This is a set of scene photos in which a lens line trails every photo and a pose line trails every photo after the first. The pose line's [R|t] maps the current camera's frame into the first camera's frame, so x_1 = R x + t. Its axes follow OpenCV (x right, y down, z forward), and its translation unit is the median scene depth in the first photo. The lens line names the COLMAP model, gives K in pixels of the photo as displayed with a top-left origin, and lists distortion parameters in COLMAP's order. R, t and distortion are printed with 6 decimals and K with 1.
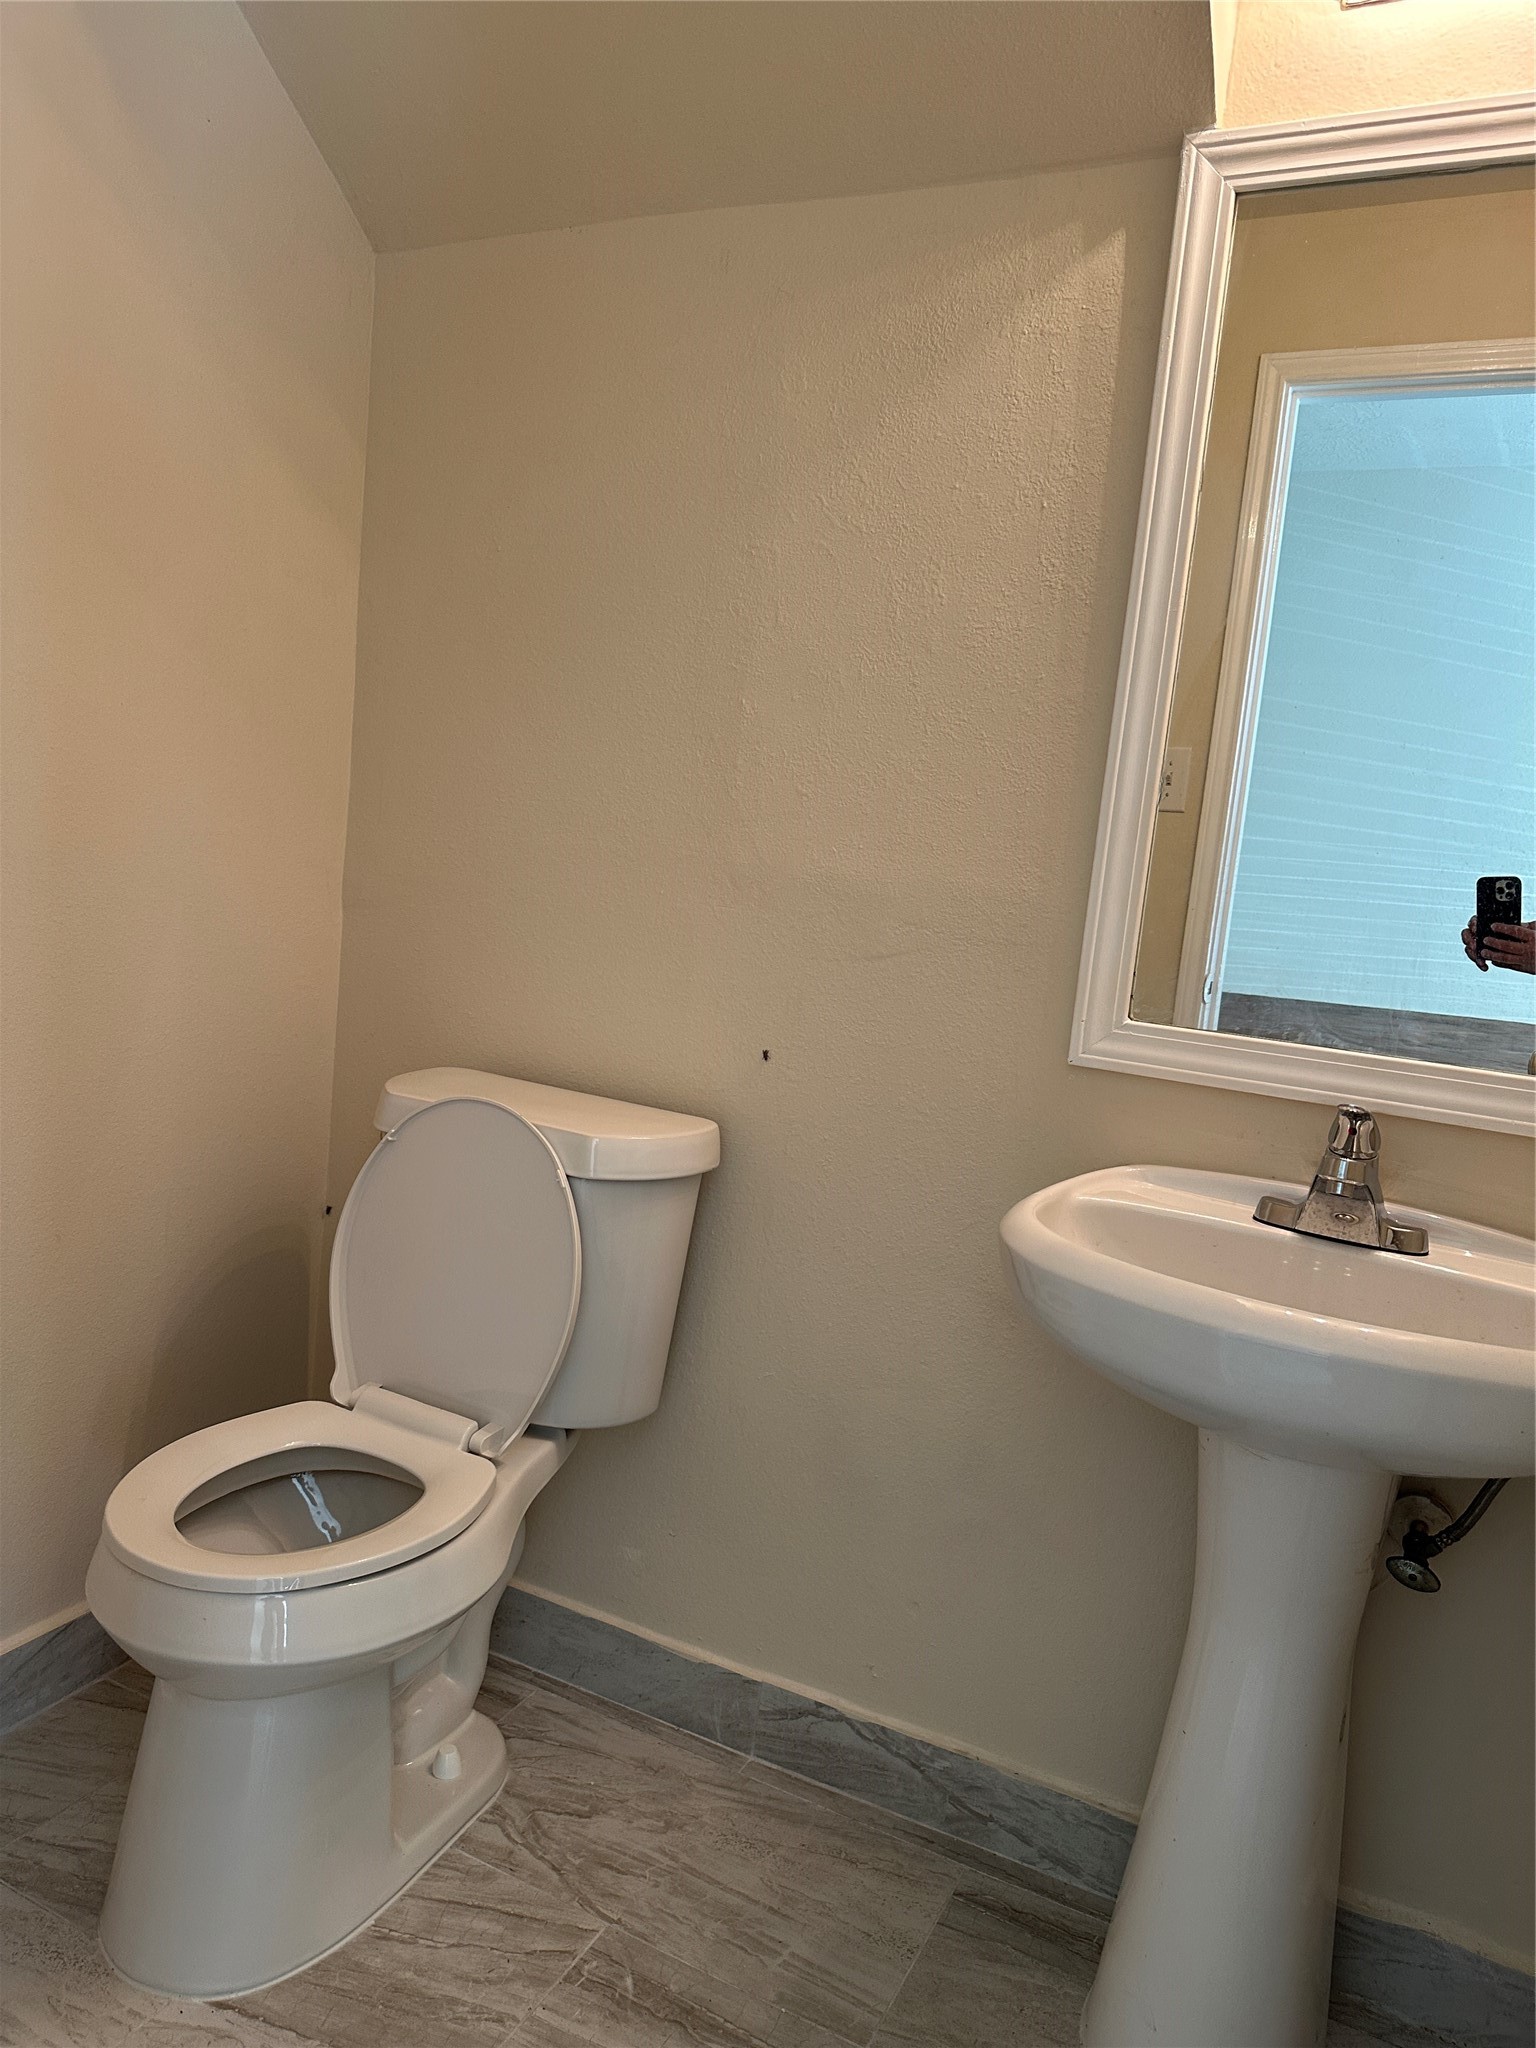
lens RADIAL K [[1443.2, 0, 760.9], [0, 1443.2, 1014.8], [0, 0, 1]] dist [0.095560, -0.091365]
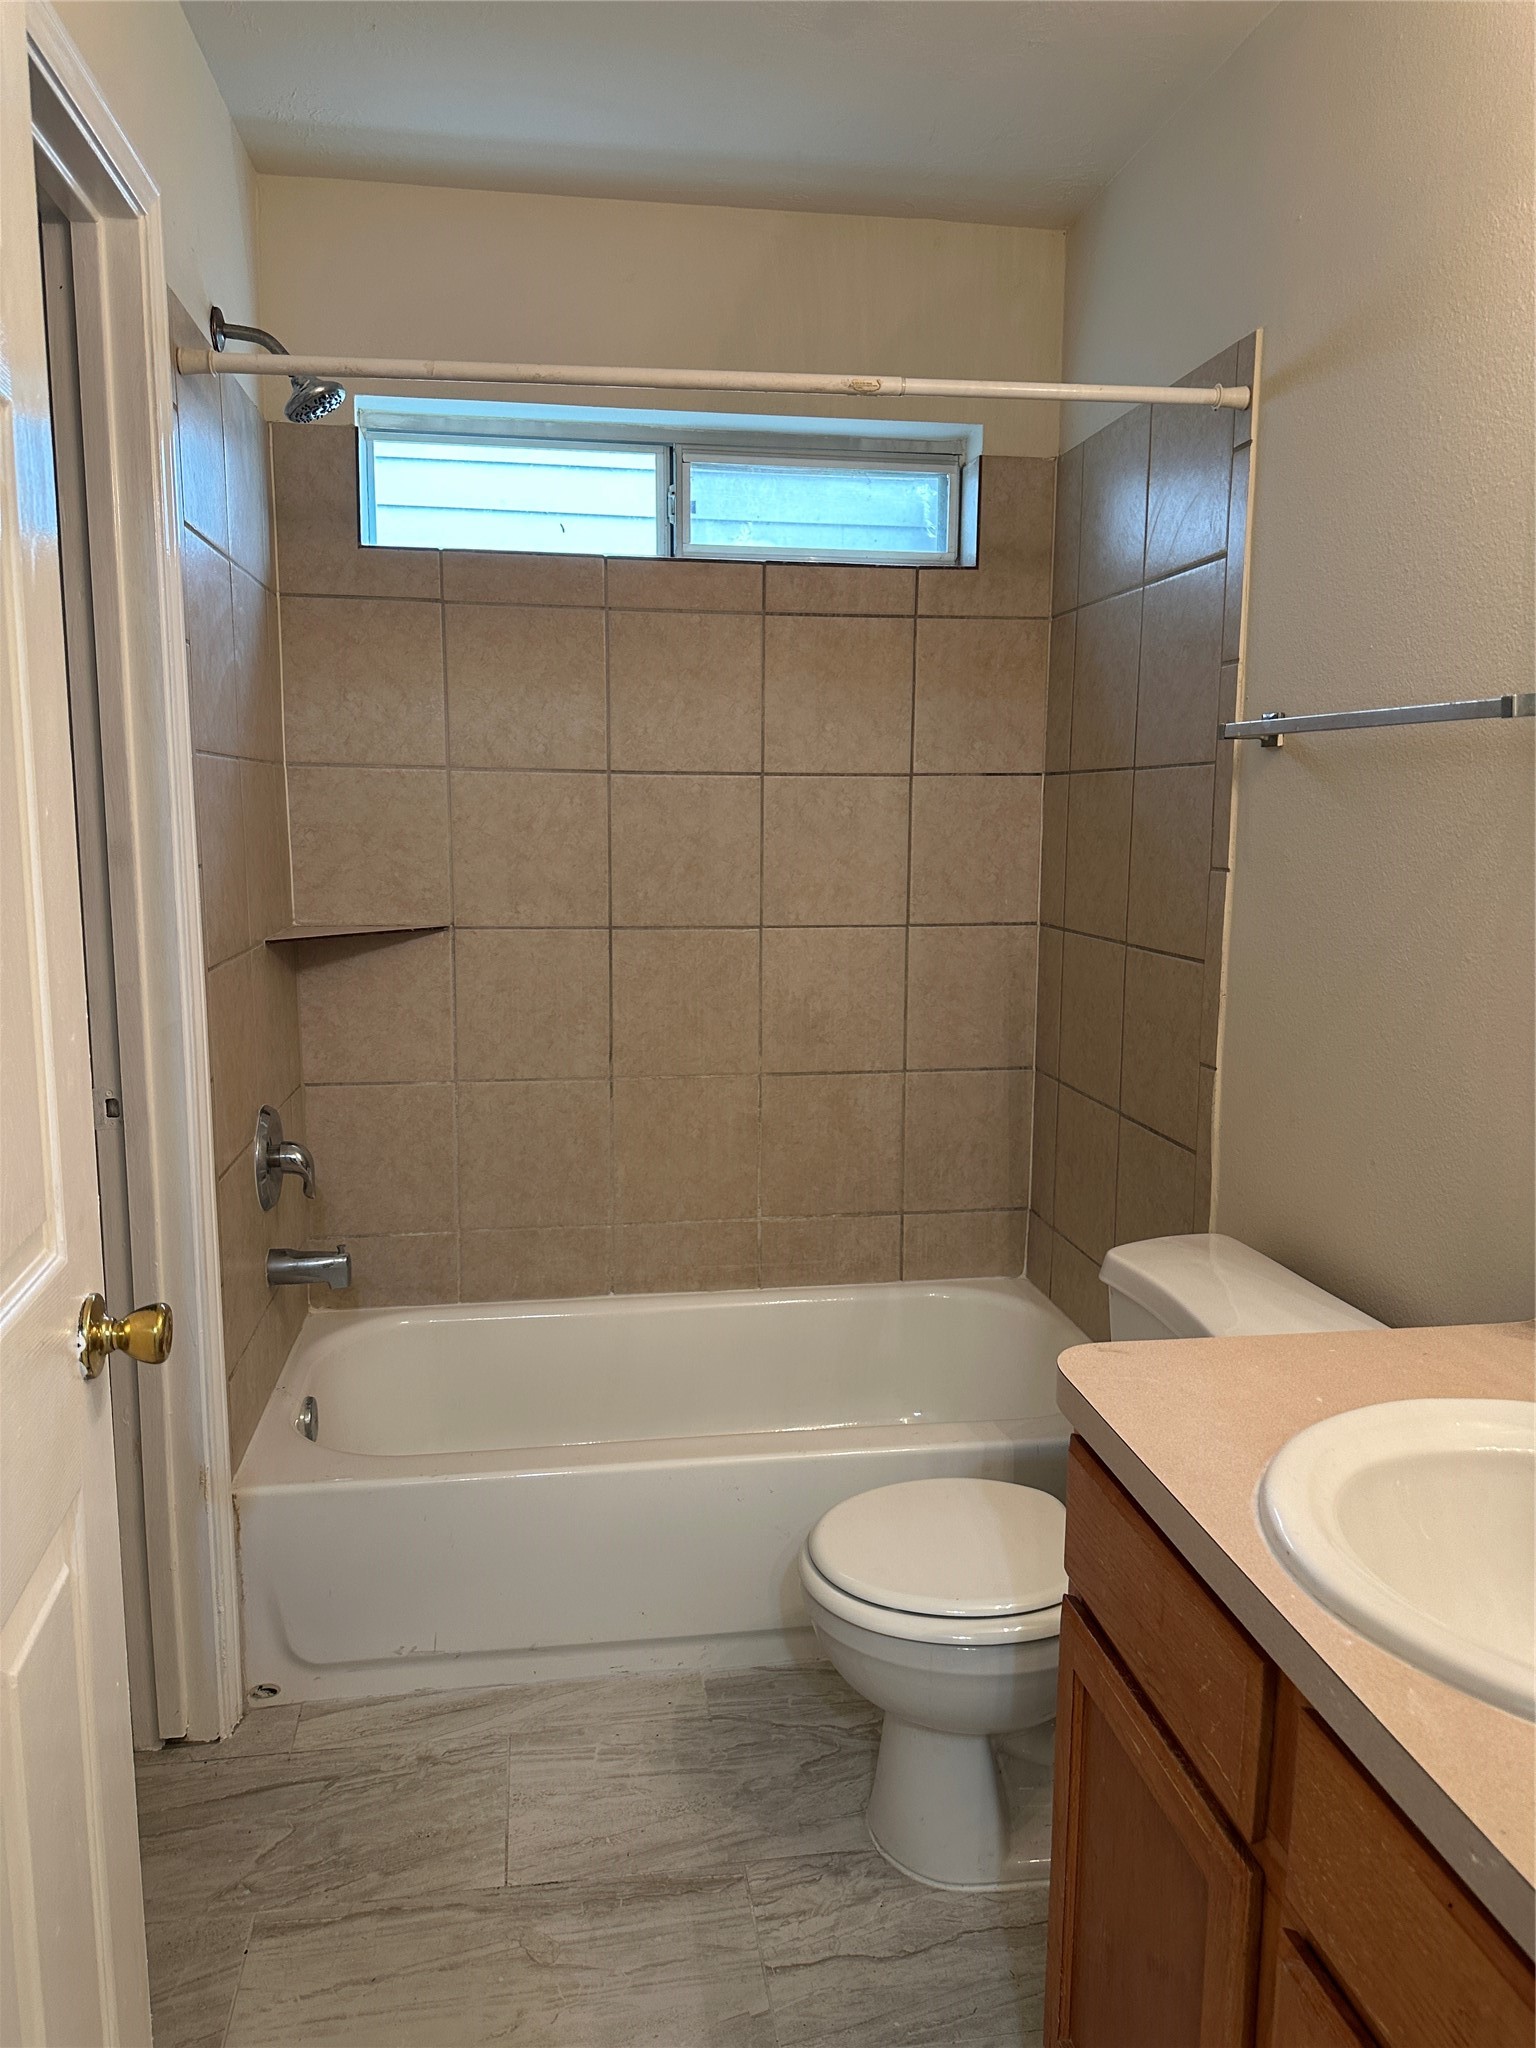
lens RADIAL K [[1443.2, 0, 760.9], [0, 1443.2, 1014.8], [0, 0, 1]] dist [0.095560, -0.091365]
pose [[-0.807085, -0.012518, -0.590303, 0.649721], [-0.158283, 0.967767, 0.195889, -0.290850], [0.568824, 0.251534, -0.783052, 1.827114]]
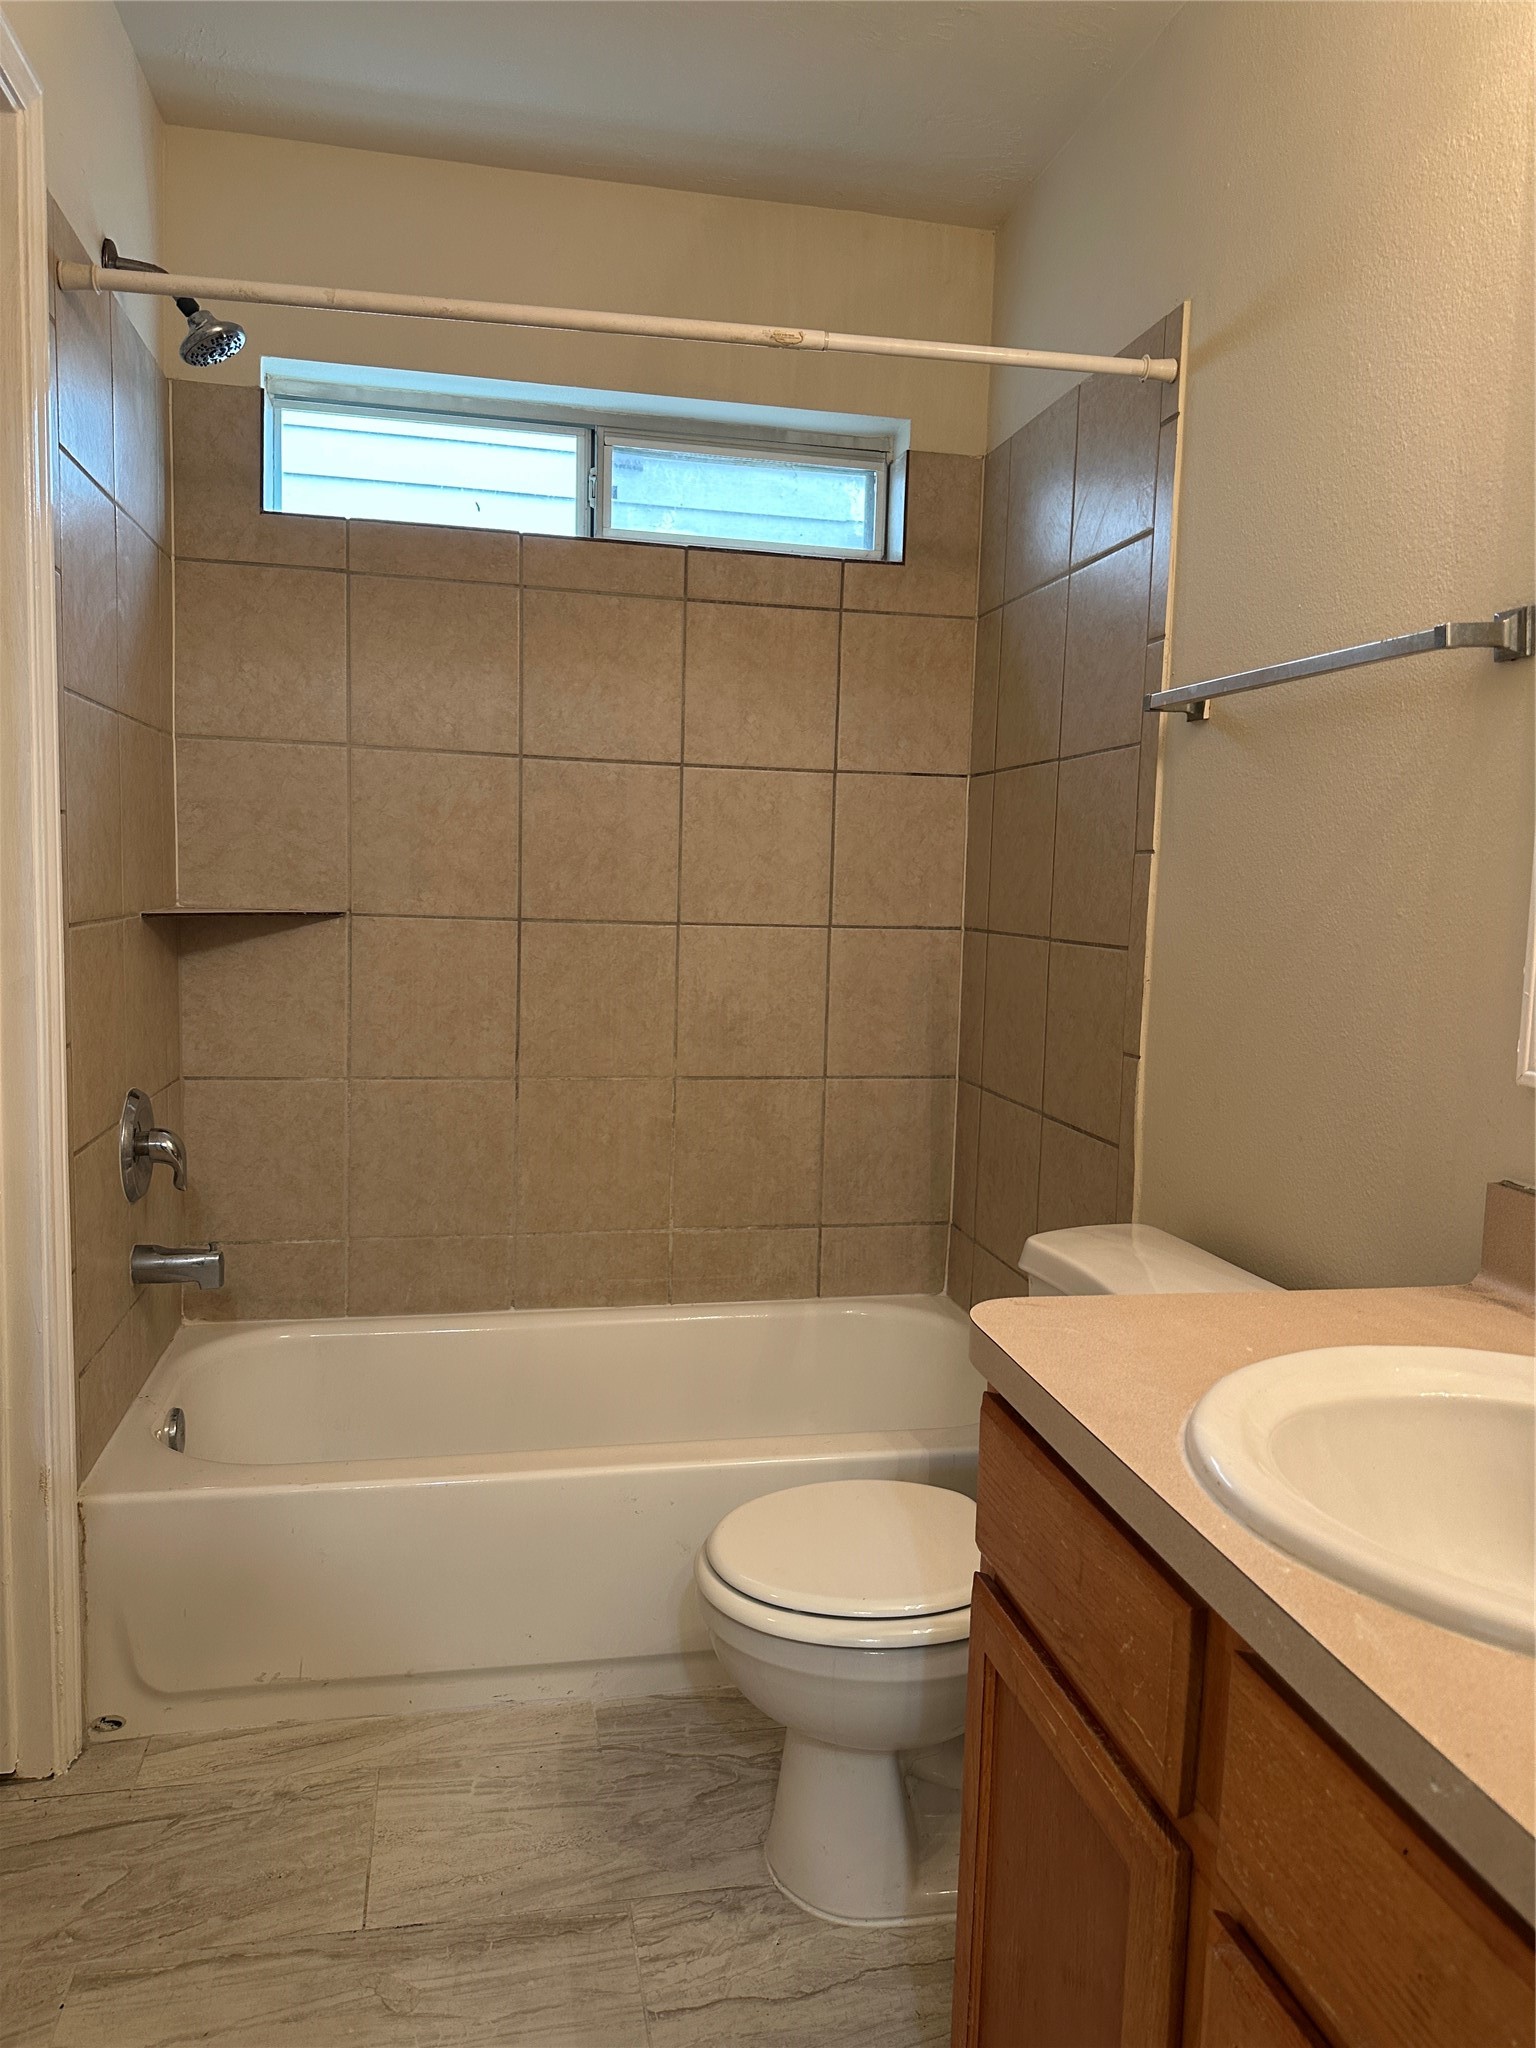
lens RADIAL K [[1431.7, 0, 777.0], [0, 1431.7, 1029.2], [0, 0, 1]] dist [0.076196, -0.071699]
pose [[-0.771766, -0.053229, -0.633675, 0.584686], [-0.183761, 0.972645, 0.142103, -0.195525], [0.608777, 0.226115, -0.760436, 1.800438]]
